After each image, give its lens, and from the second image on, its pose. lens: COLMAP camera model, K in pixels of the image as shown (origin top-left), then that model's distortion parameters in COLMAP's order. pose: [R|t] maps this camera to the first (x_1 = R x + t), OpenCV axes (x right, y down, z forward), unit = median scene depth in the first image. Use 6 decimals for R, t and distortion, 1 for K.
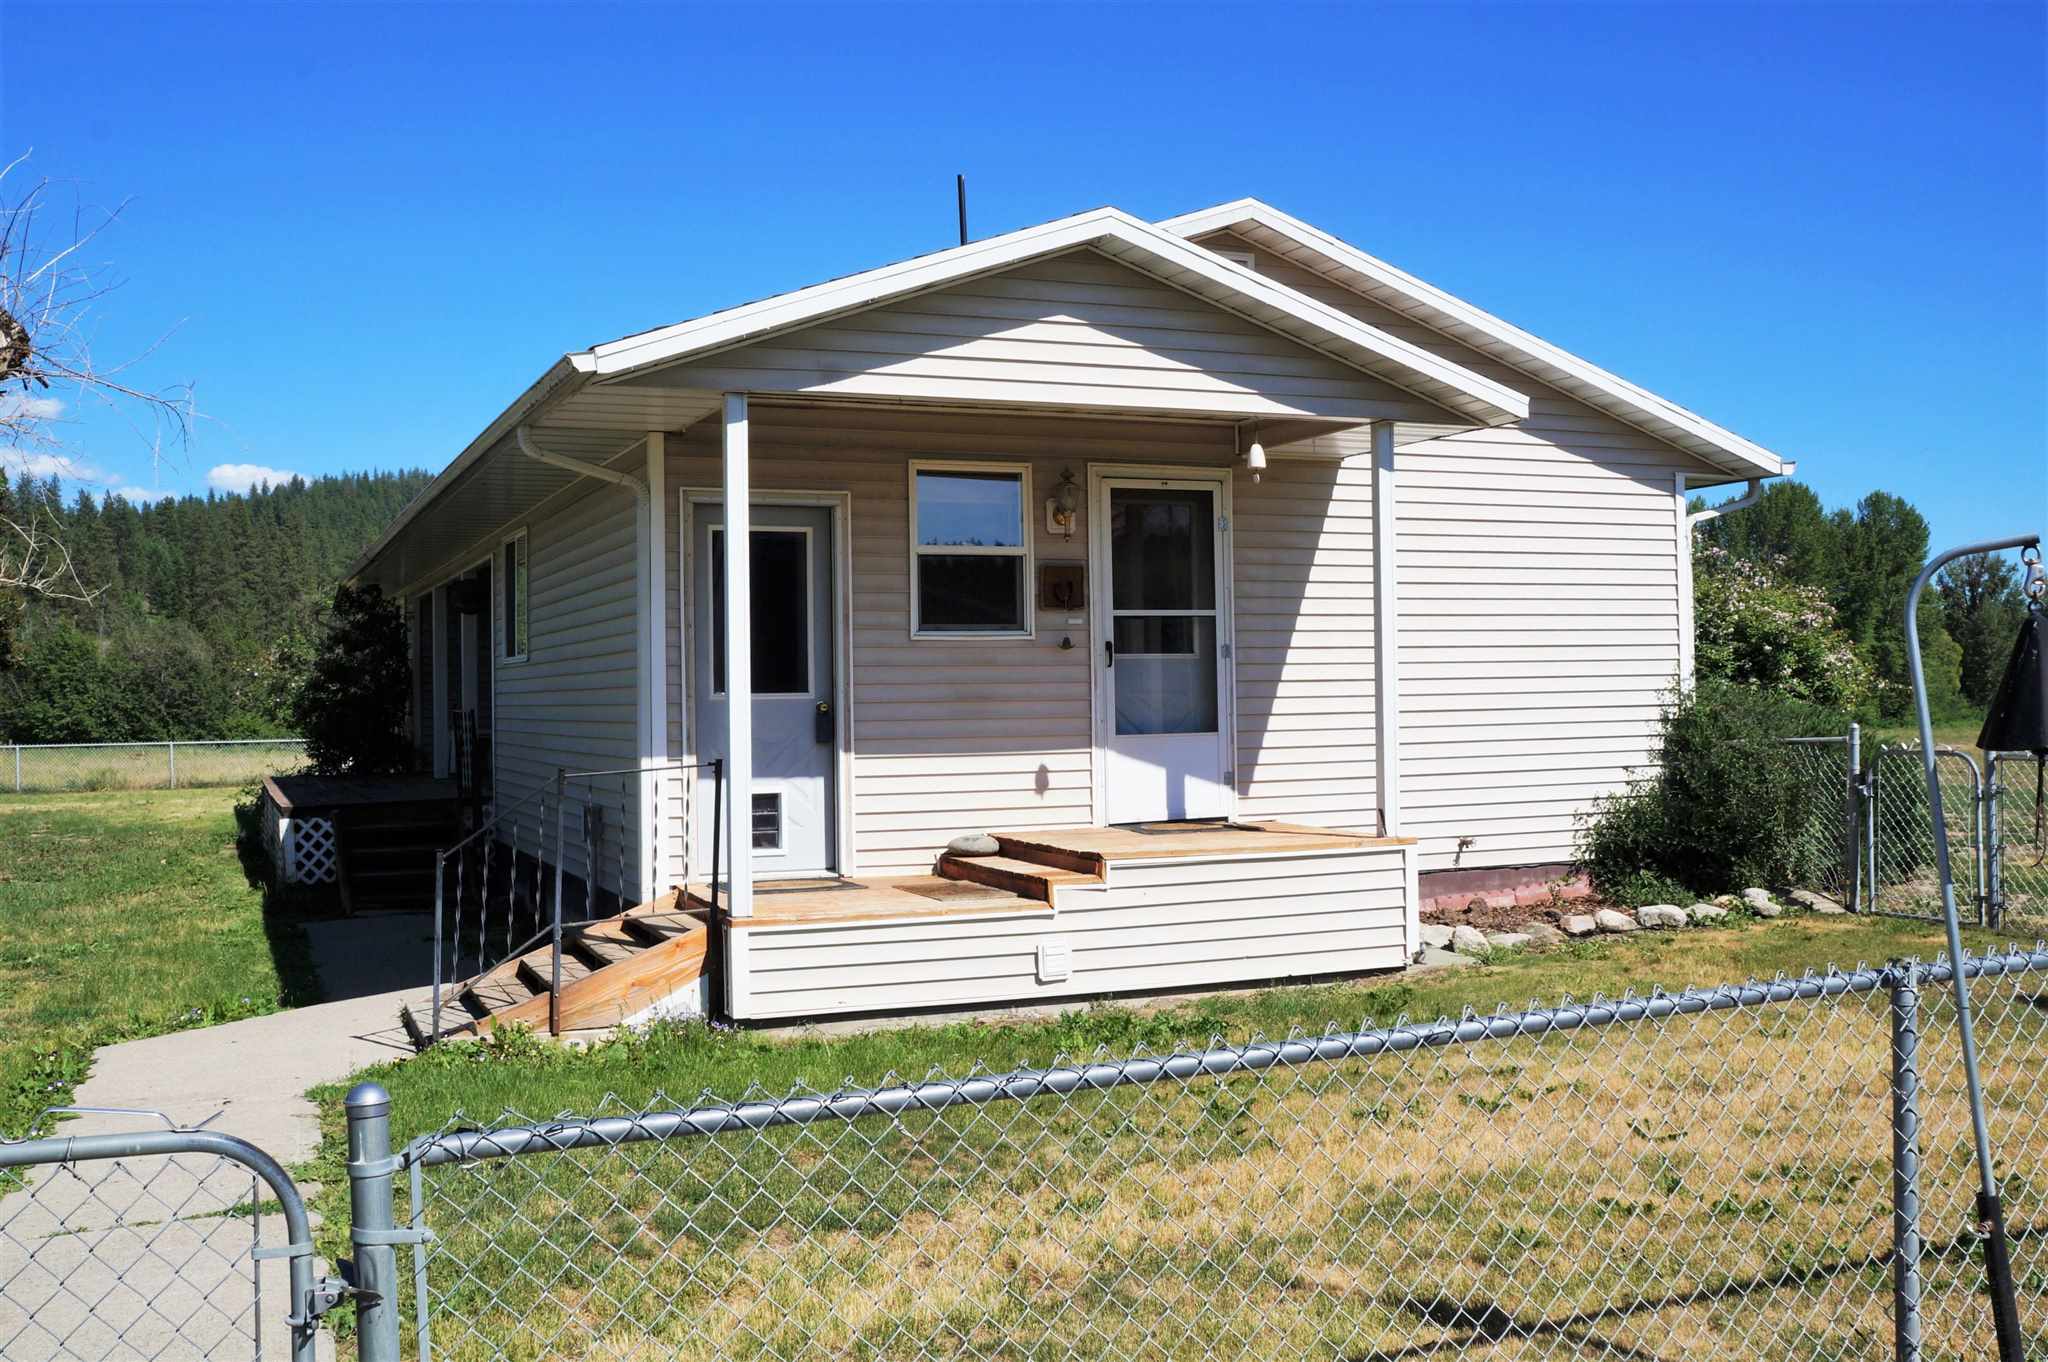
lens RADIAL K [[2002.1, 0, 1024.0], [0, 2002.1, 681.0], [0, 0, 1]] dist [-0.076462, 0.119981]
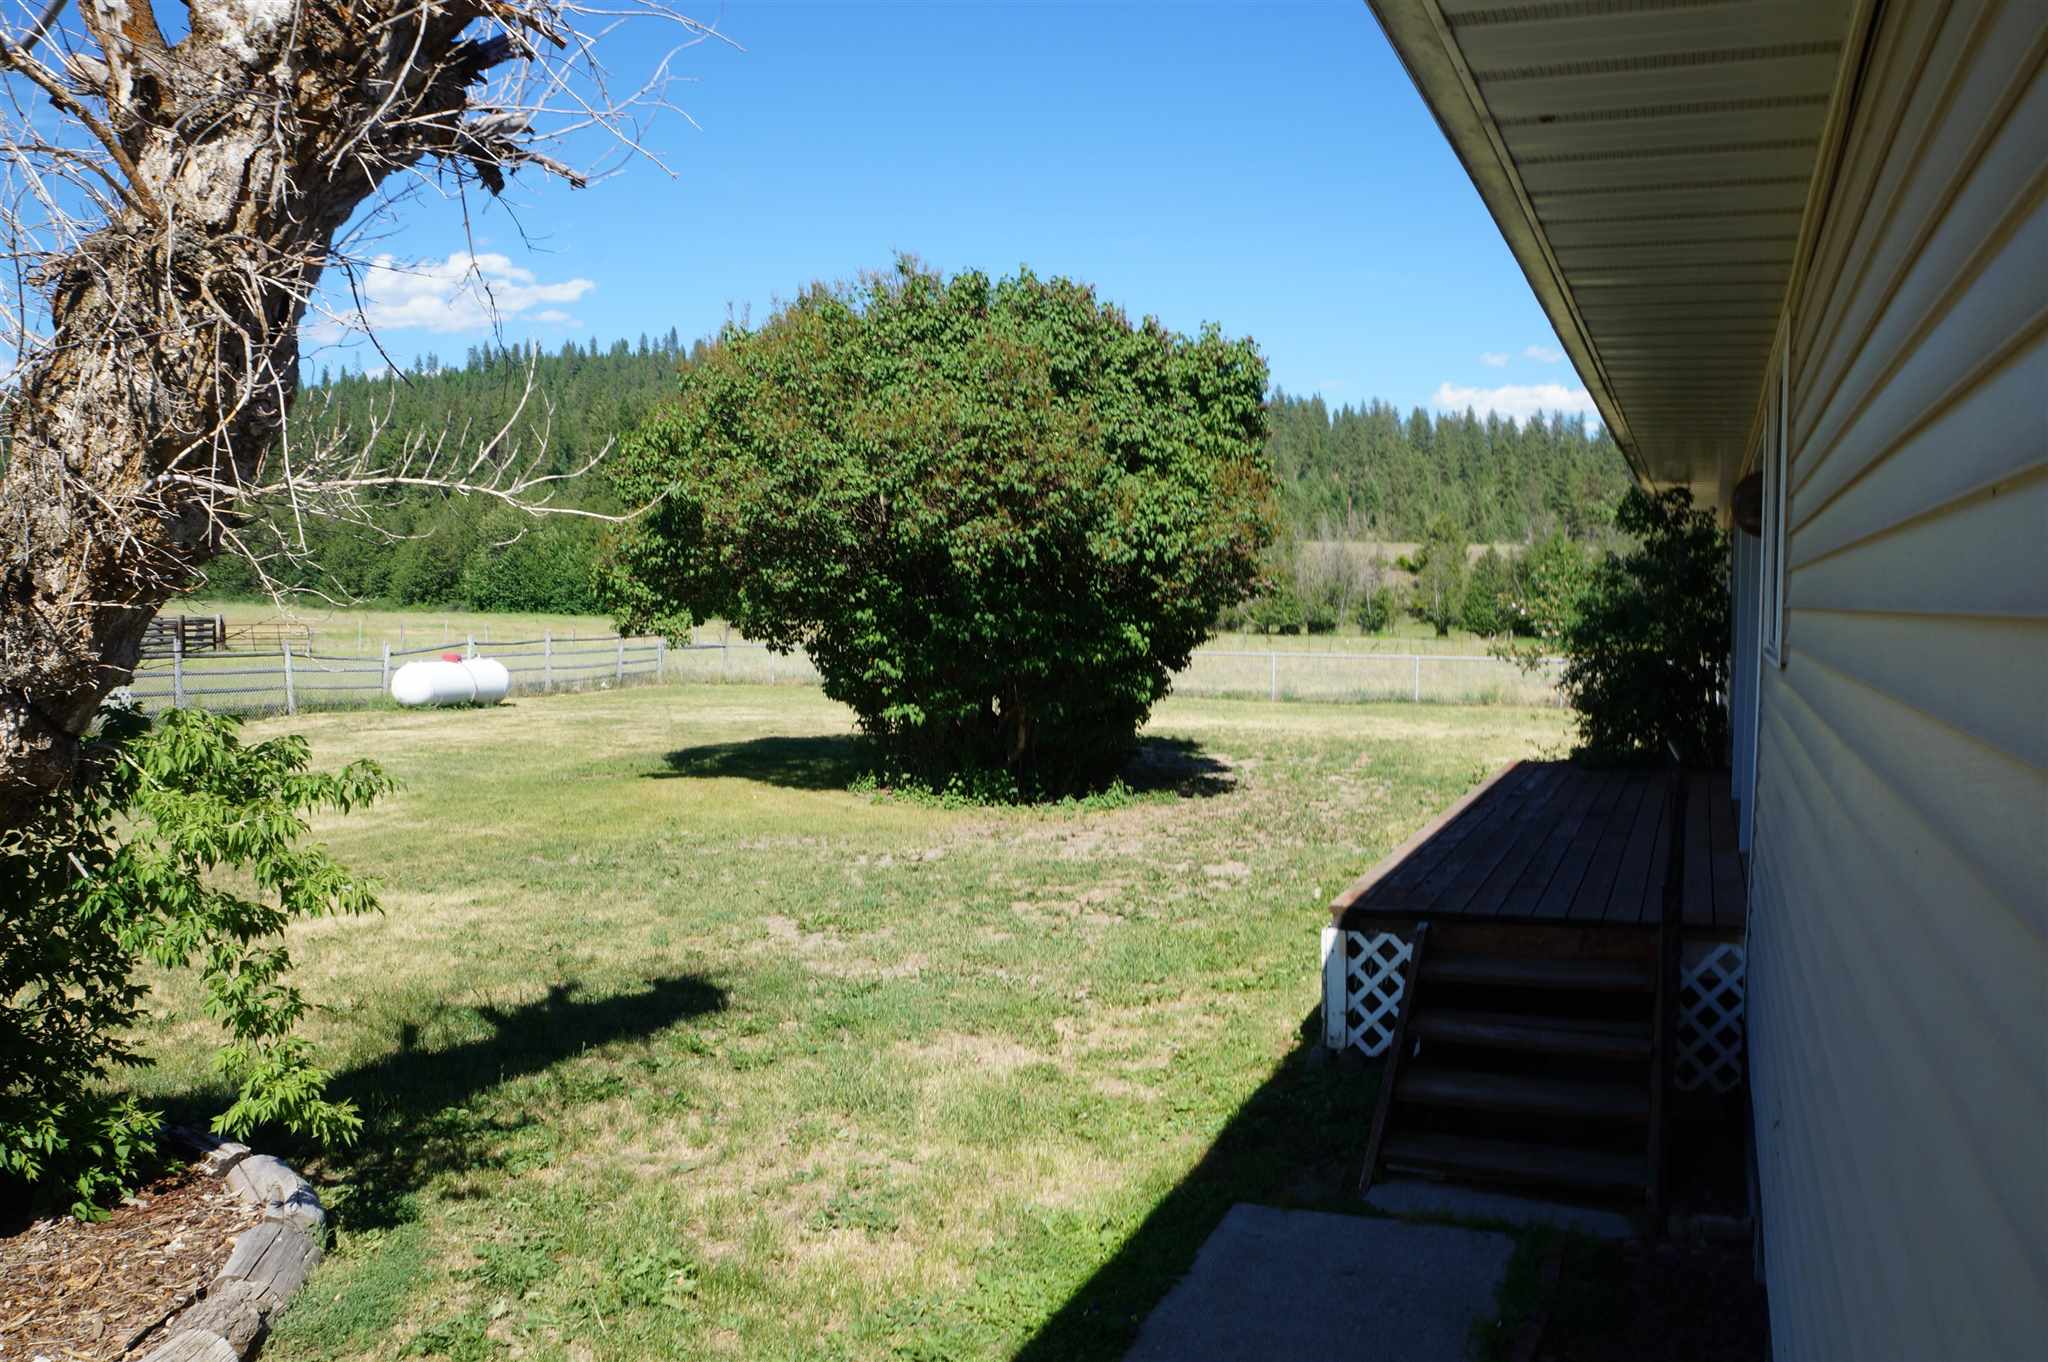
lens RADIAL K [[1672.6, 0, 1024.0], [0, 1672.6, 681.0], [0, 0, 1]] dist [-0.114506, 0.001845]
pose [[0.706465, 0.058968, -0.705287, -0.133620], [-0.014084, 0.997497, 0.069292, -0.028610], [0.707608, -0.039019, 0.705527, 0.694745]]
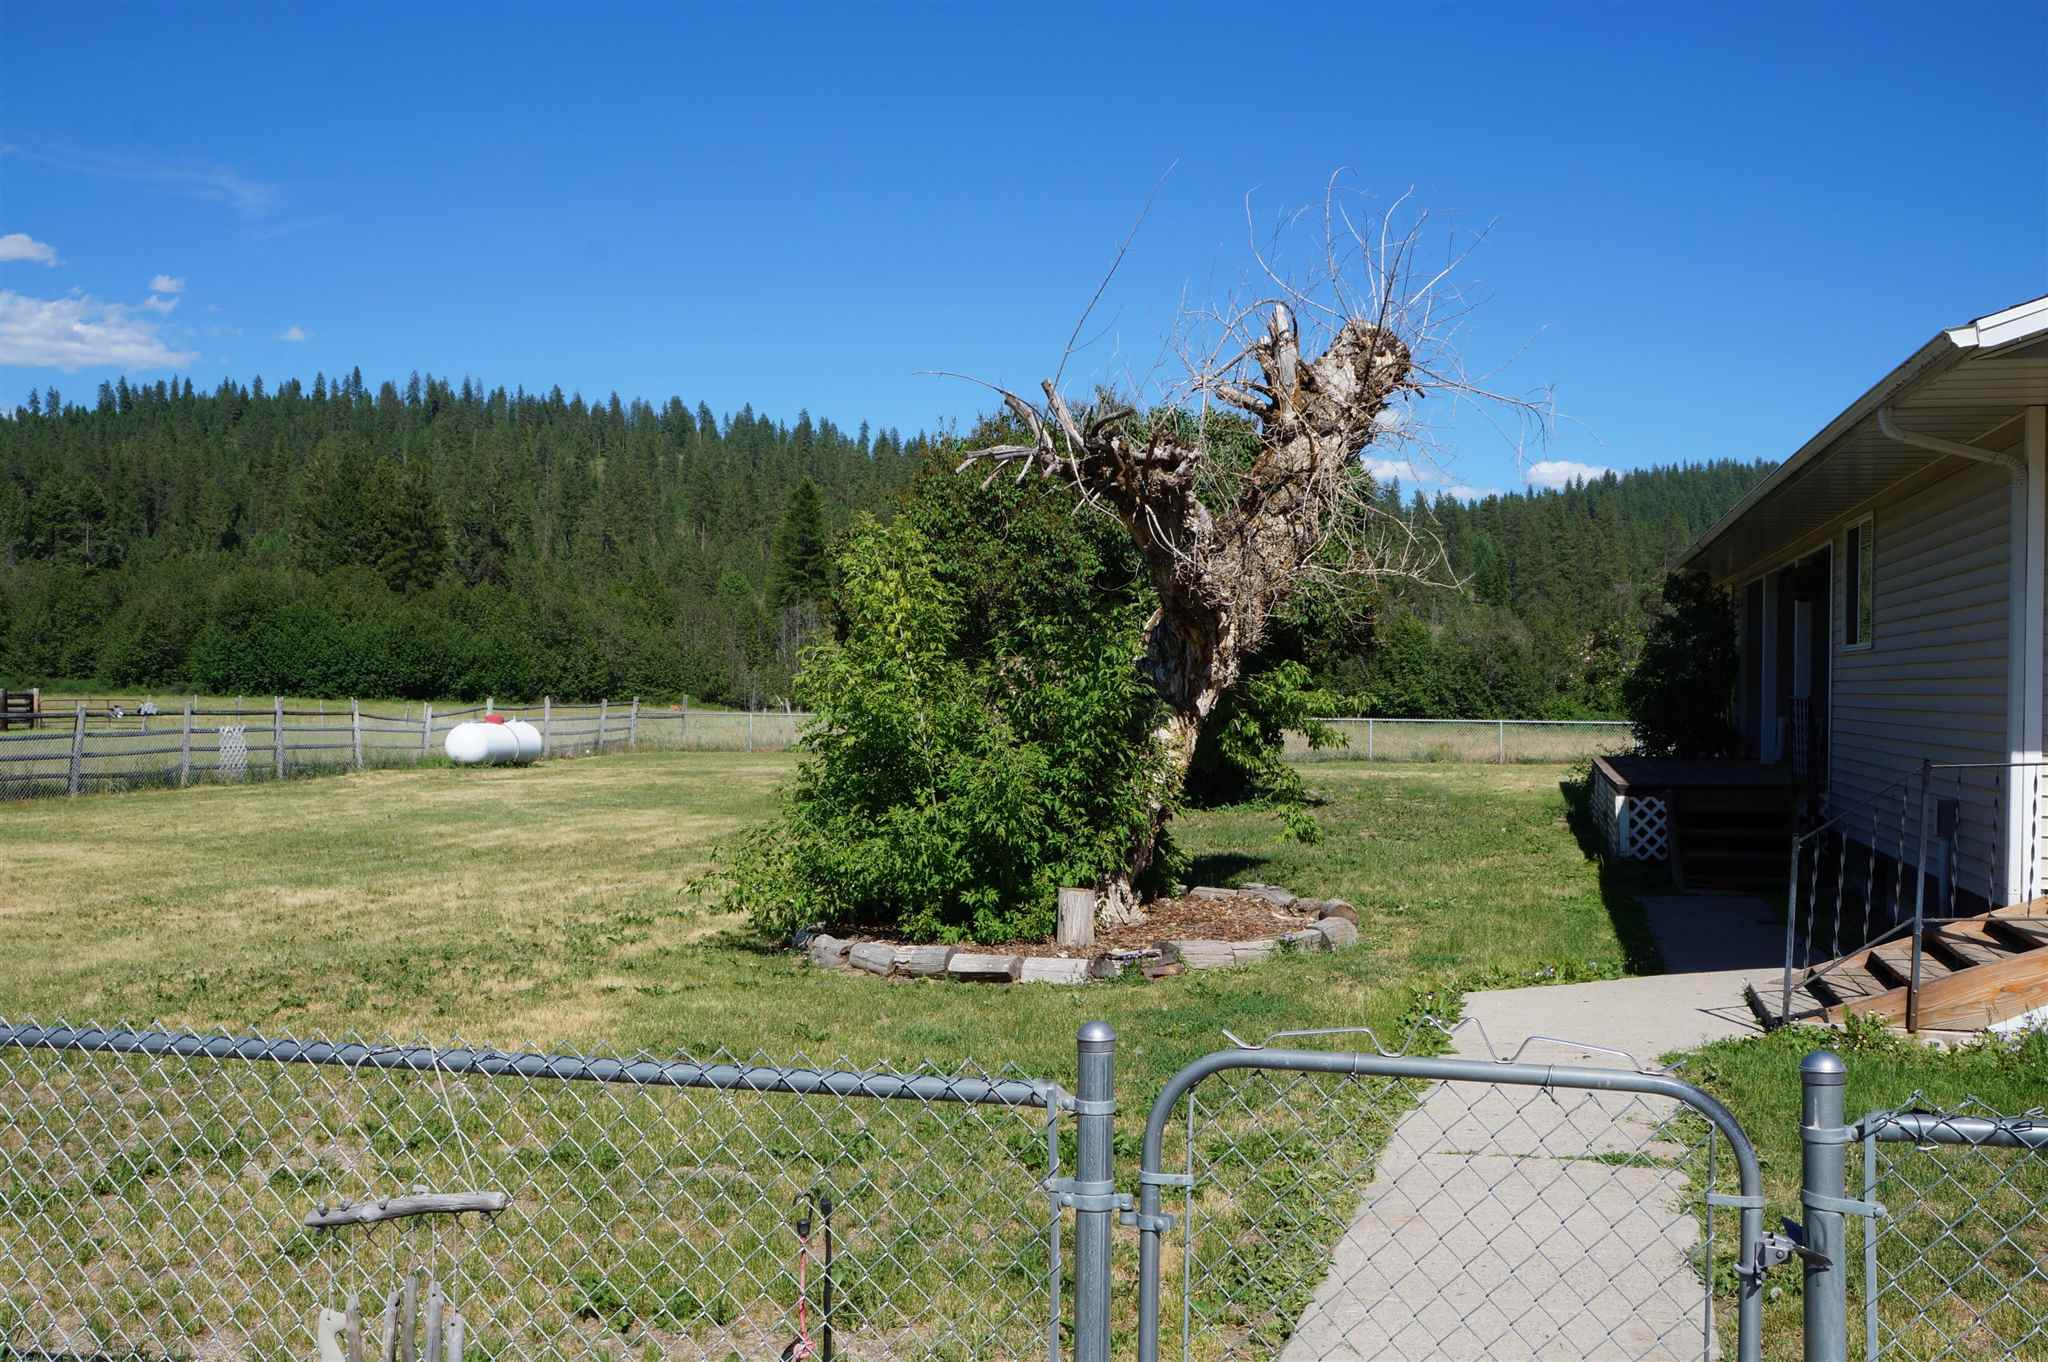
lens RADIAL K [[1948.0, 0, 1024.0], [0, 1948.0, 681.0], [0, 0, 1]] dist [-0.089313, 0.191566]
pose [[0.800855, 0.022123, -0.598450, -0.015335], [-0.018054, 0.999755, 0.012797, 0.001343], [0.598586, 0.000556, 0.801058, -0.009877]]
